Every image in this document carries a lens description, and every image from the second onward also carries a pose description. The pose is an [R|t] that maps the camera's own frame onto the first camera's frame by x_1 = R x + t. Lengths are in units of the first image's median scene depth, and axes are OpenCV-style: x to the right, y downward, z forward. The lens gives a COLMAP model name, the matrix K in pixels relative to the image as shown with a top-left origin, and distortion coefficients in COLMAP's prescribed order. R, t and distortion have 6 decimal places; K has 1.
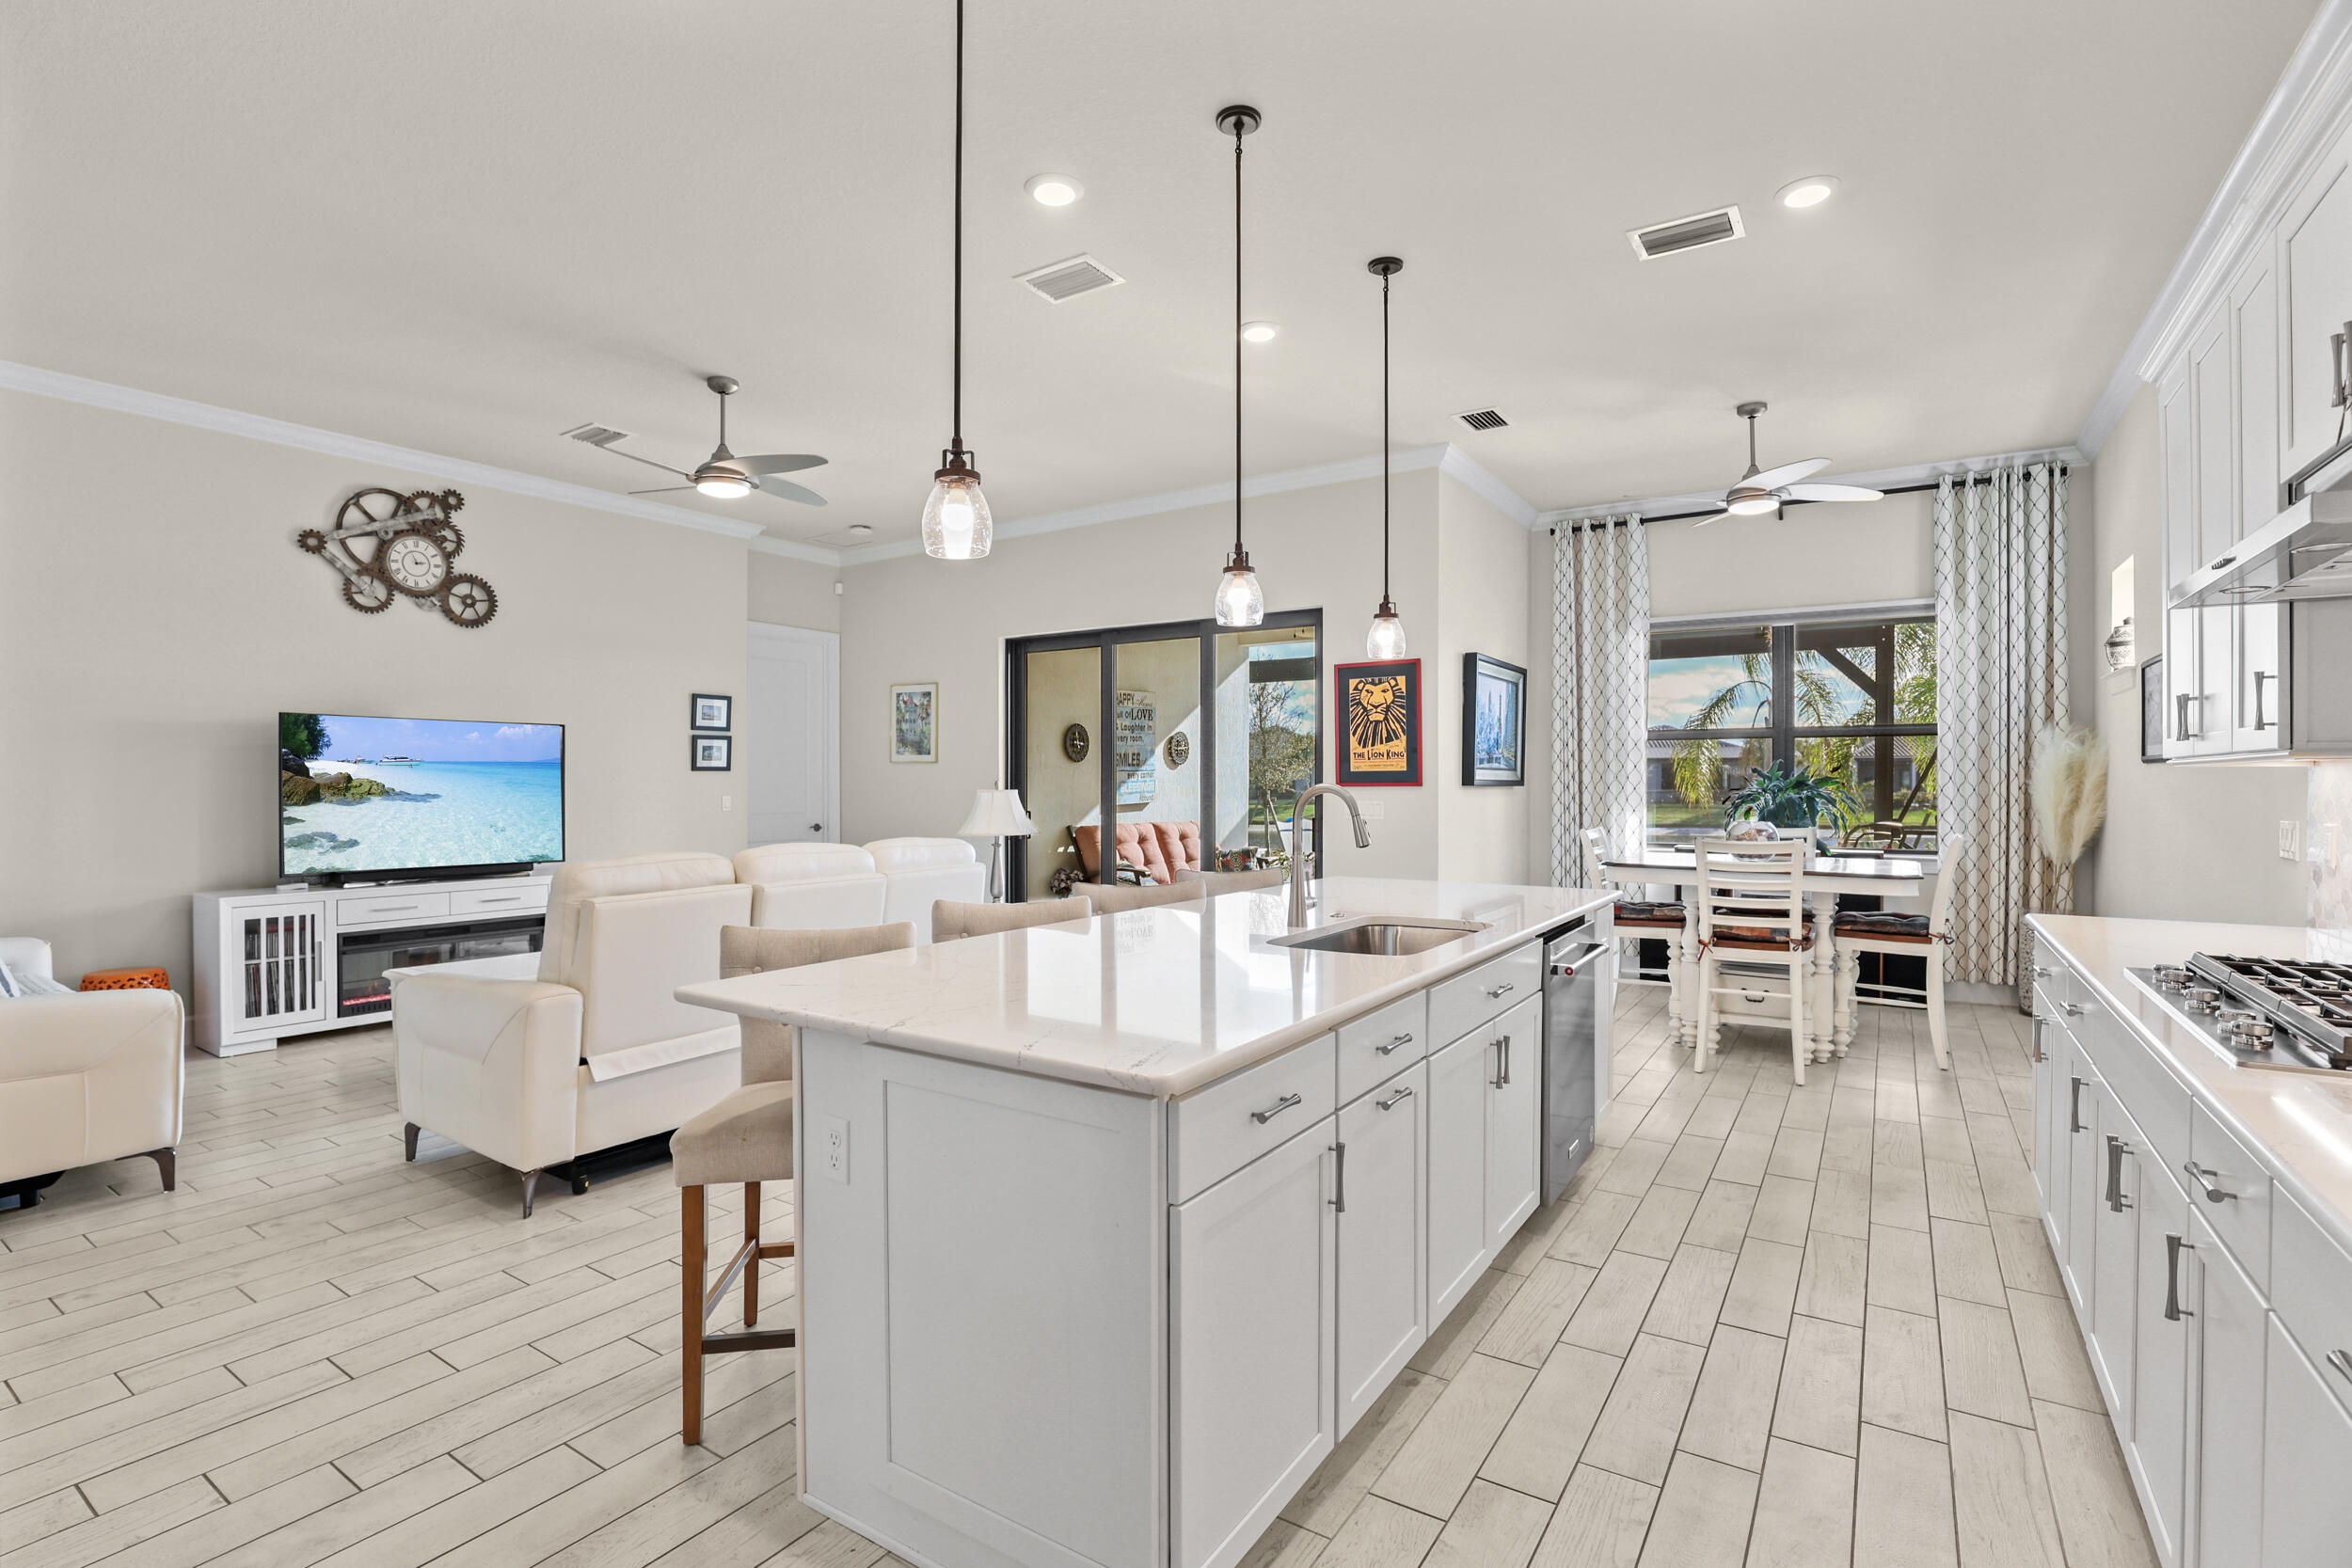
lens RADIAL K [[1094.1, 0, 1167.8], [0, 1094.1, 784.9], [0, 0, 1]] dist [-0.016687, -0.001373]
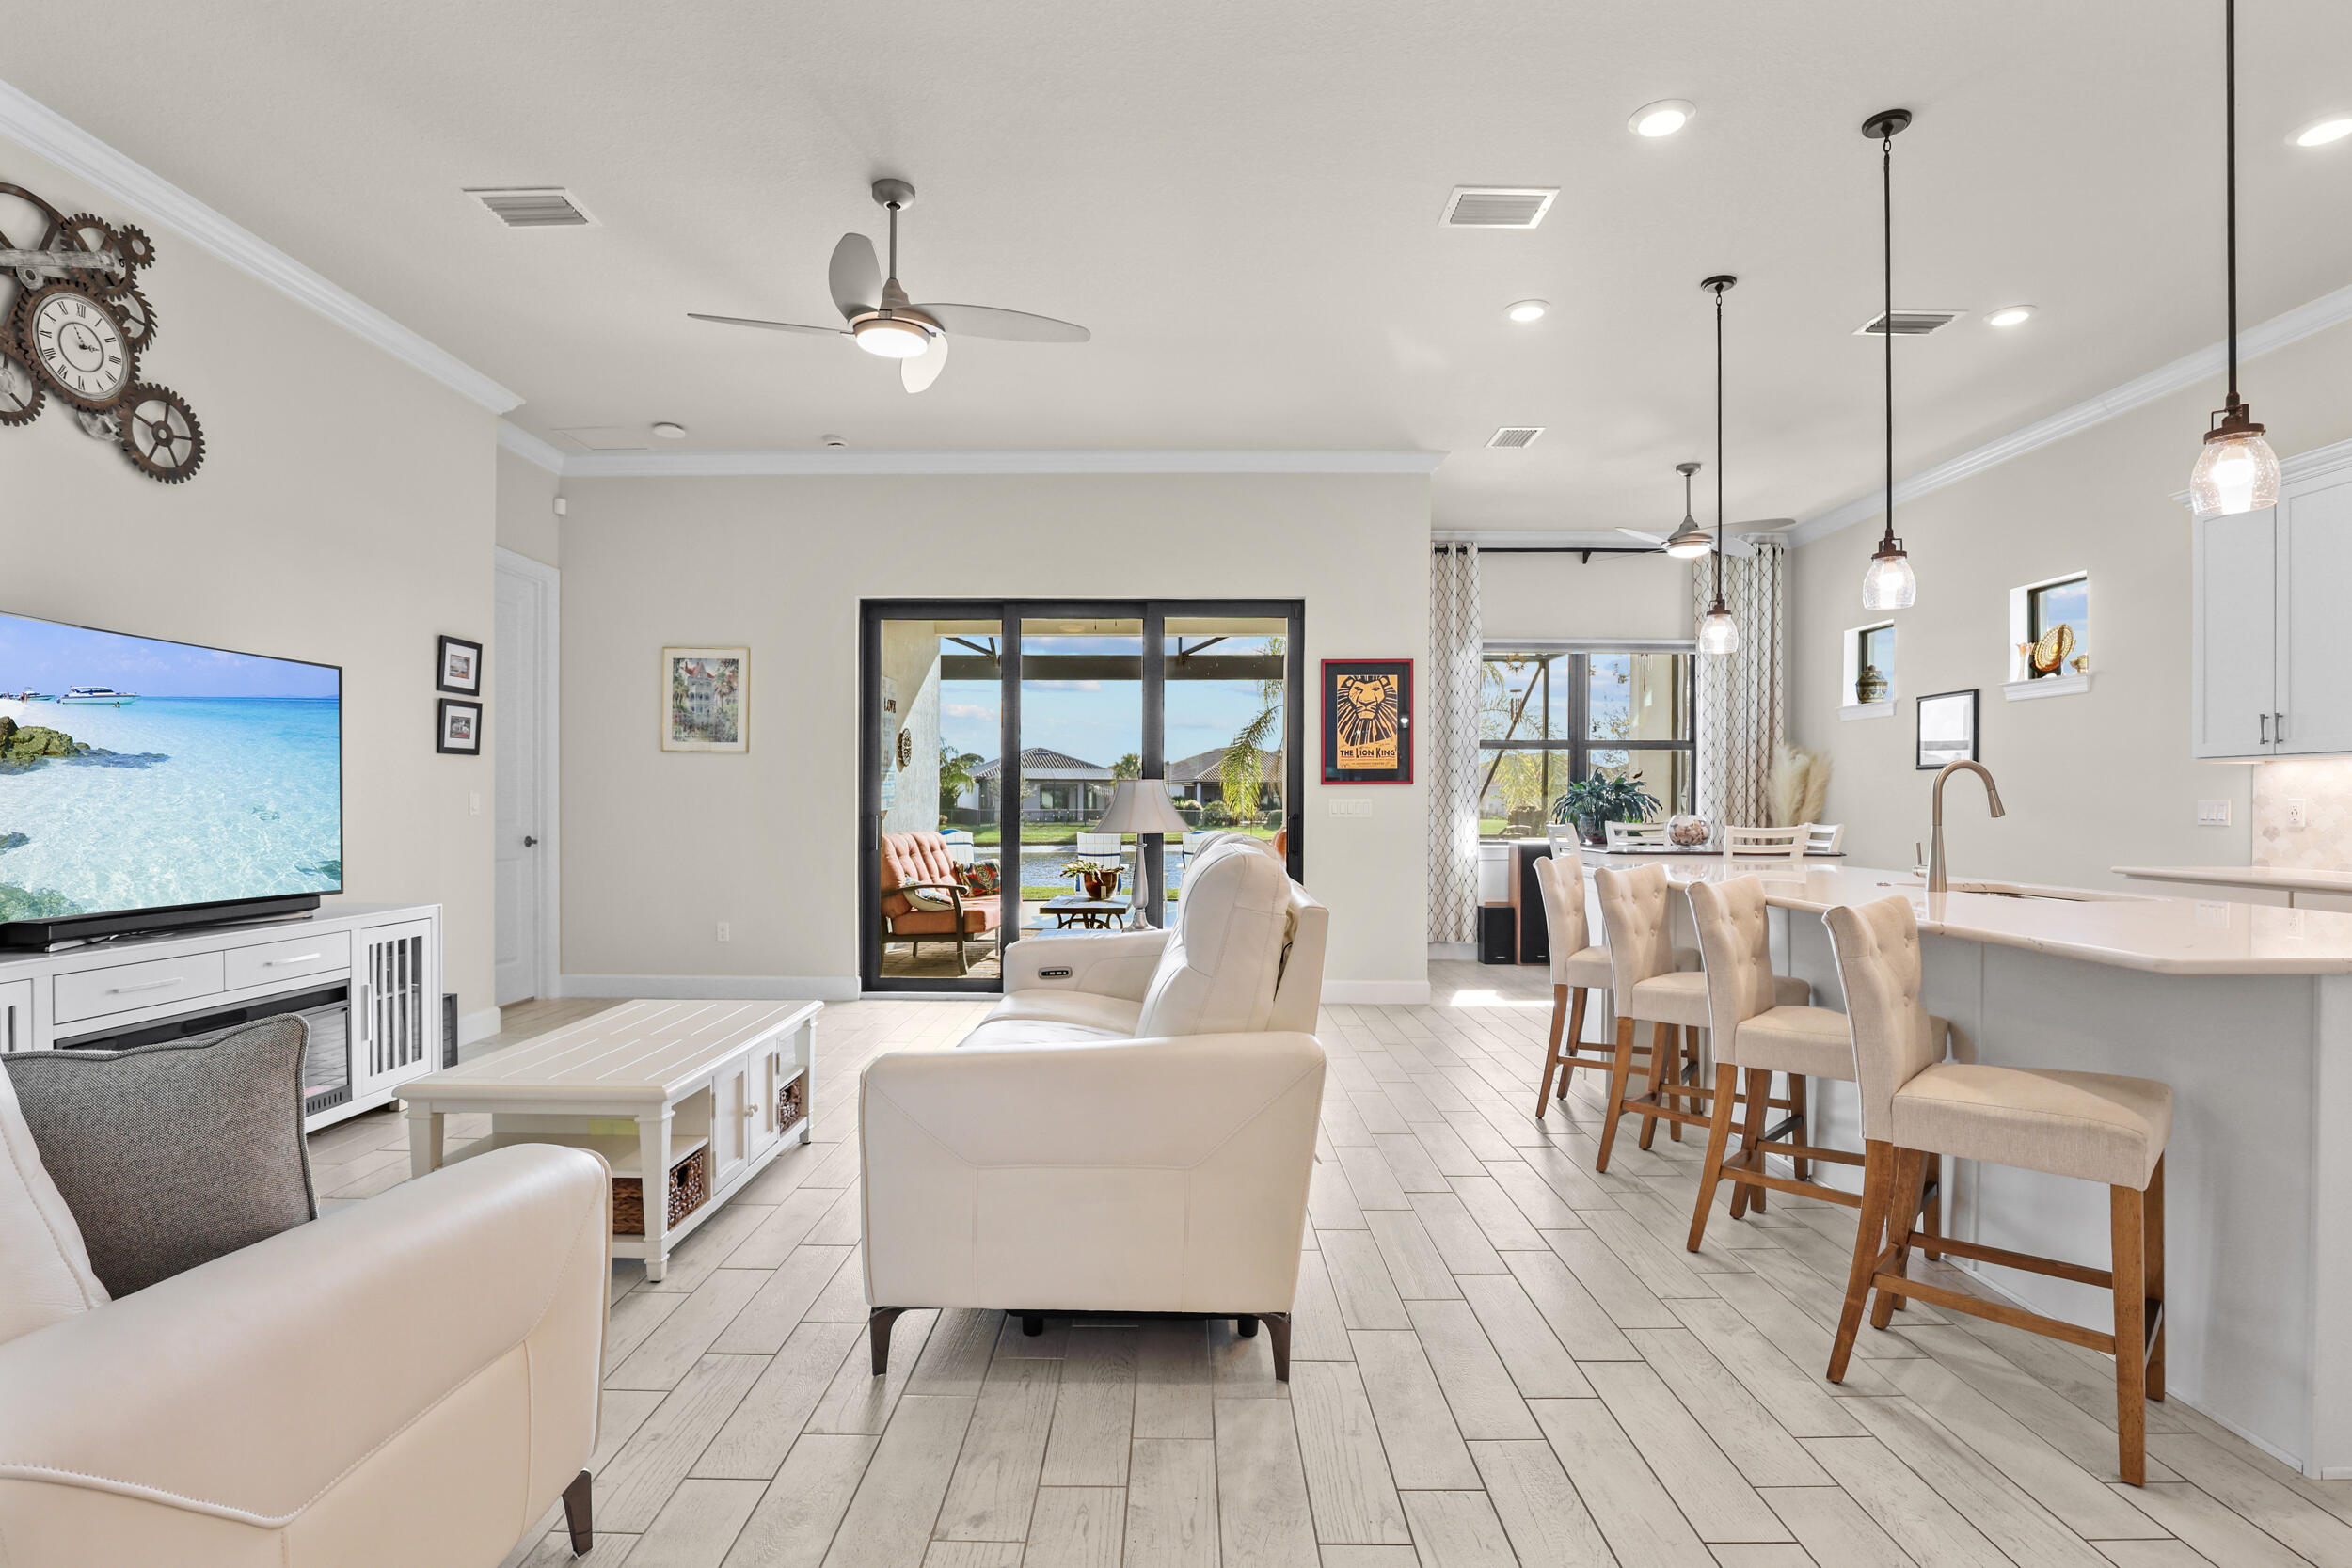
lens RADIAL K [[1147.3, 0, 1166.6], [0, 1147.3, 797.9], [0, 0, 1]] dist [-0.005358, 0.001211]
pose [[0.835967, 0.005075, 0.548756, -0.541914], [-0.001843, 0.999978, -0.006441, 0.020940], [-0.548777, 0.004373, 0.835958, 0.229132]]
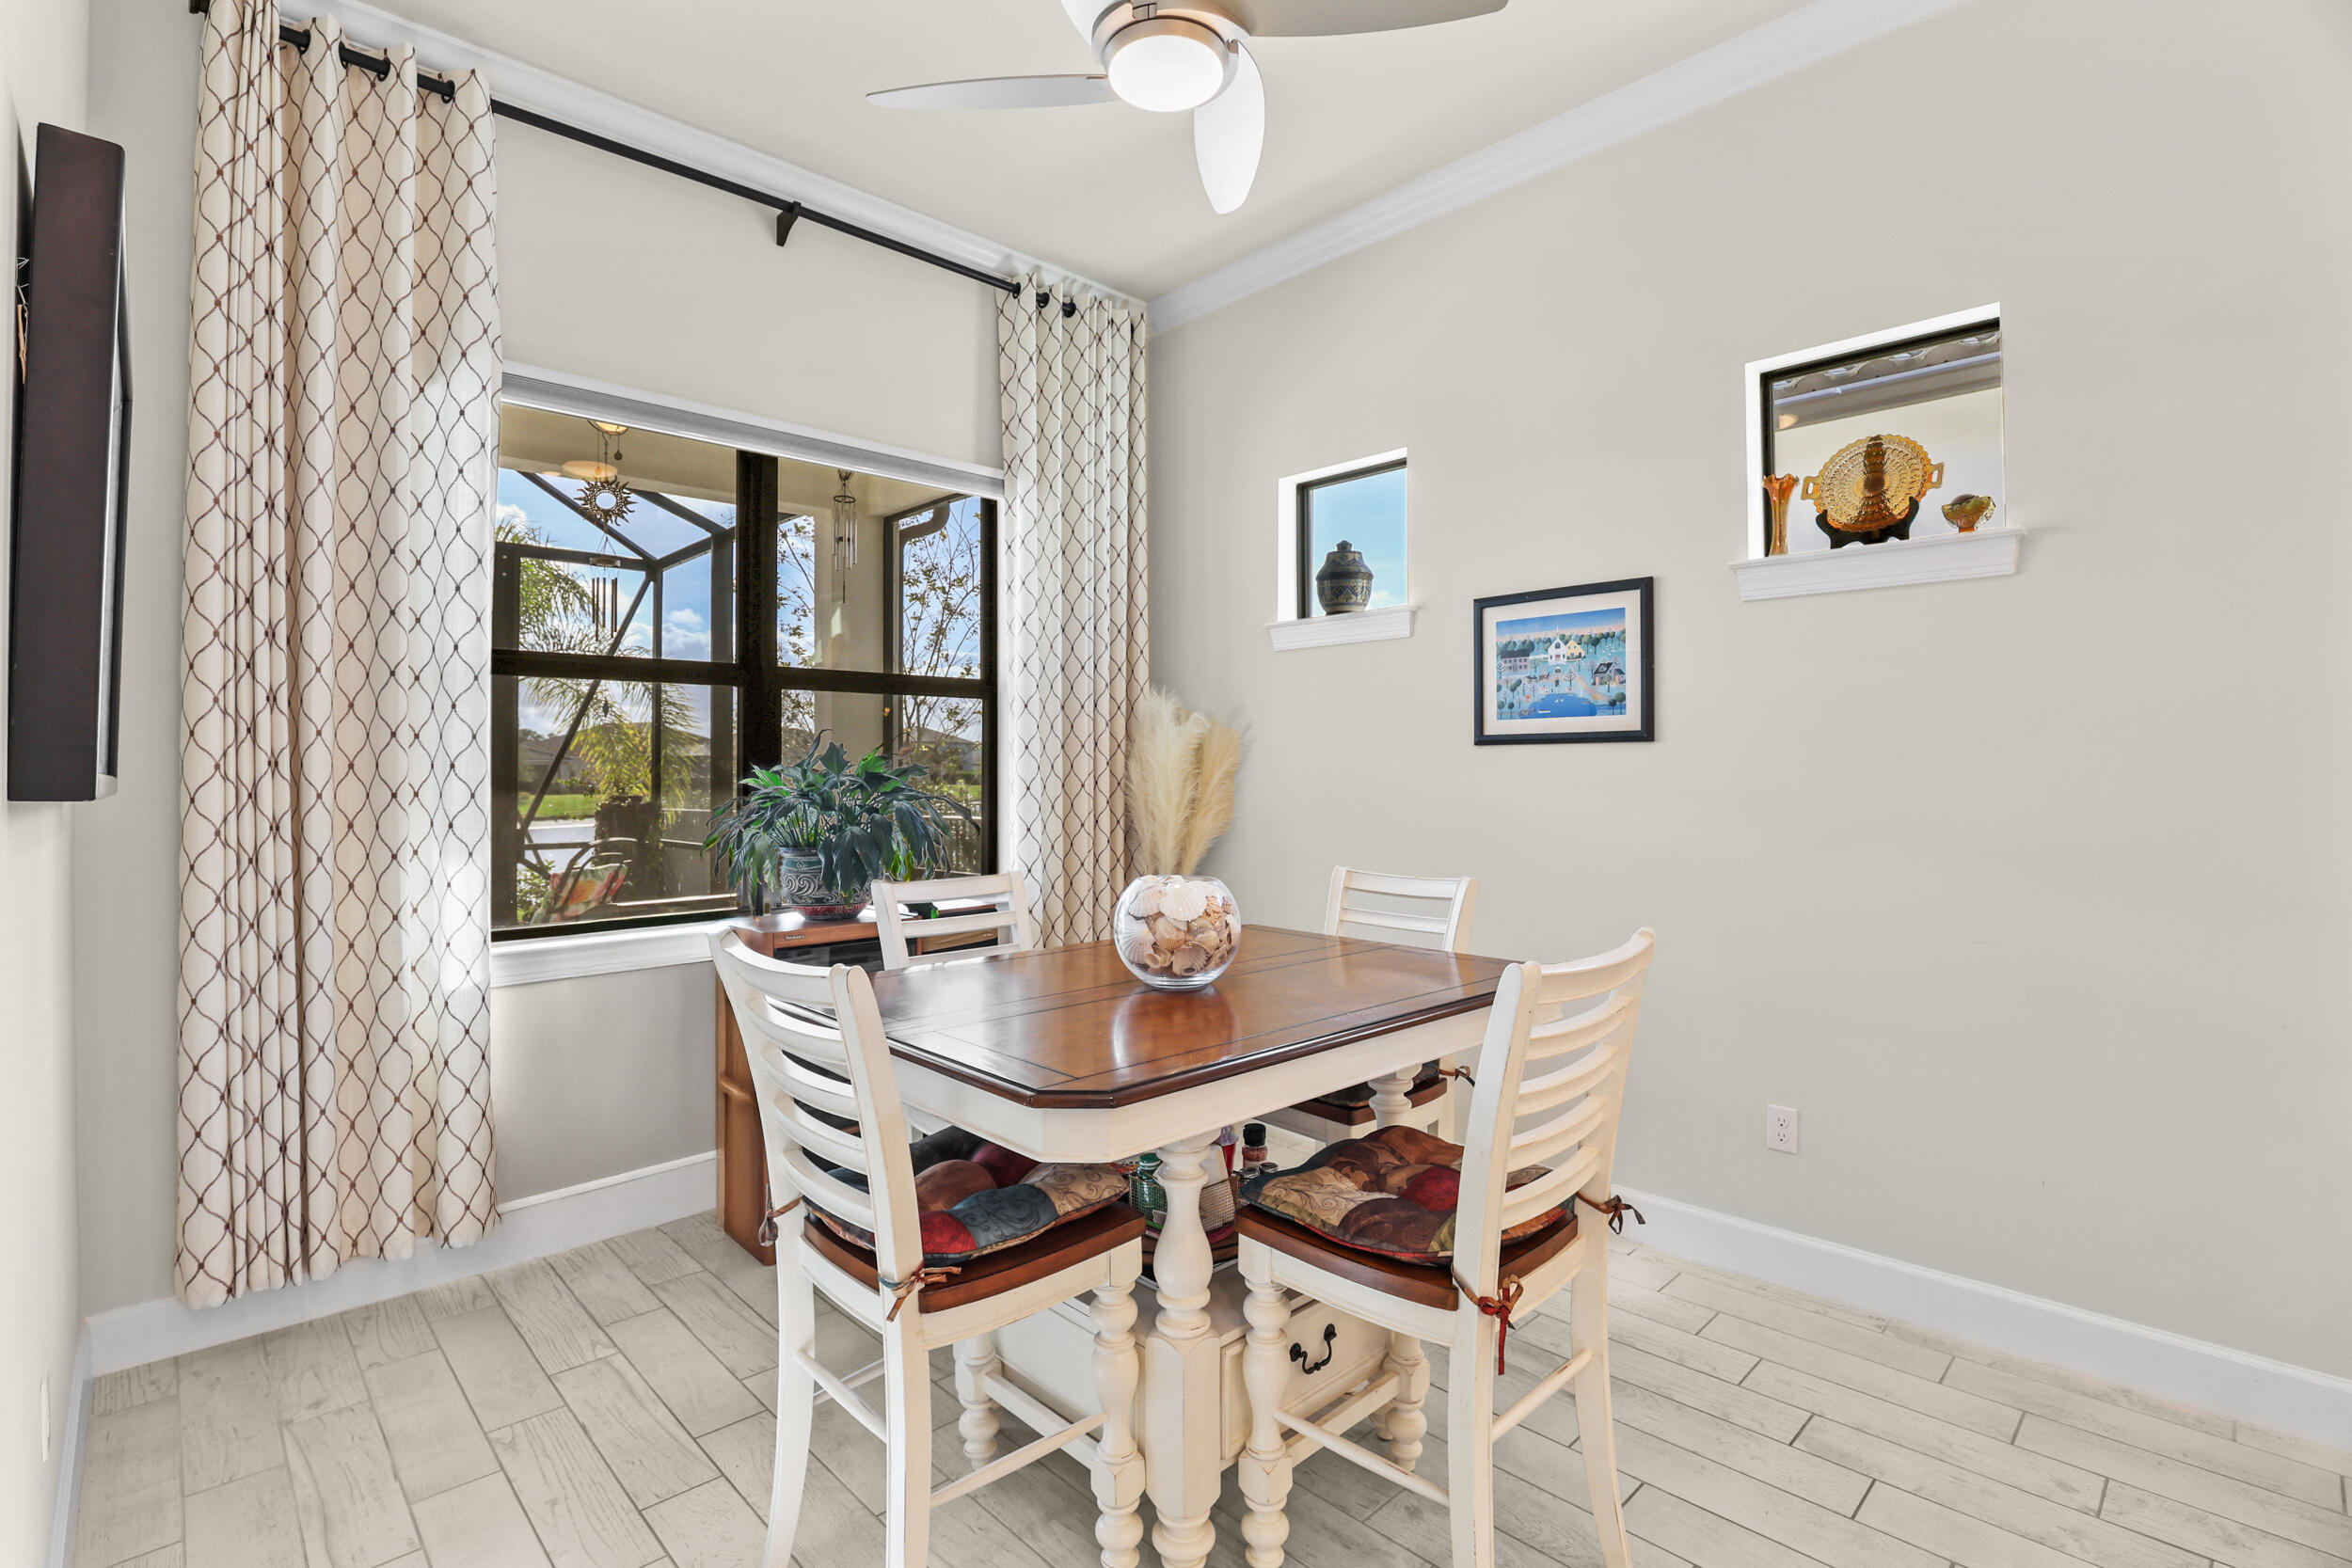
lens RADIAL K [[1094.1, 0, 1178.7], [0, 1094.1, 764.8], [0, 0, 1]] dist [-0.016687, -0.001373]
pose [[0.211504, 0.001760, 0.977376, 0.125546], [0.006530, 0.999974, -0.003214, -0.004553], [-0.977355, 0.007062, 0.211487, 0.782362]]
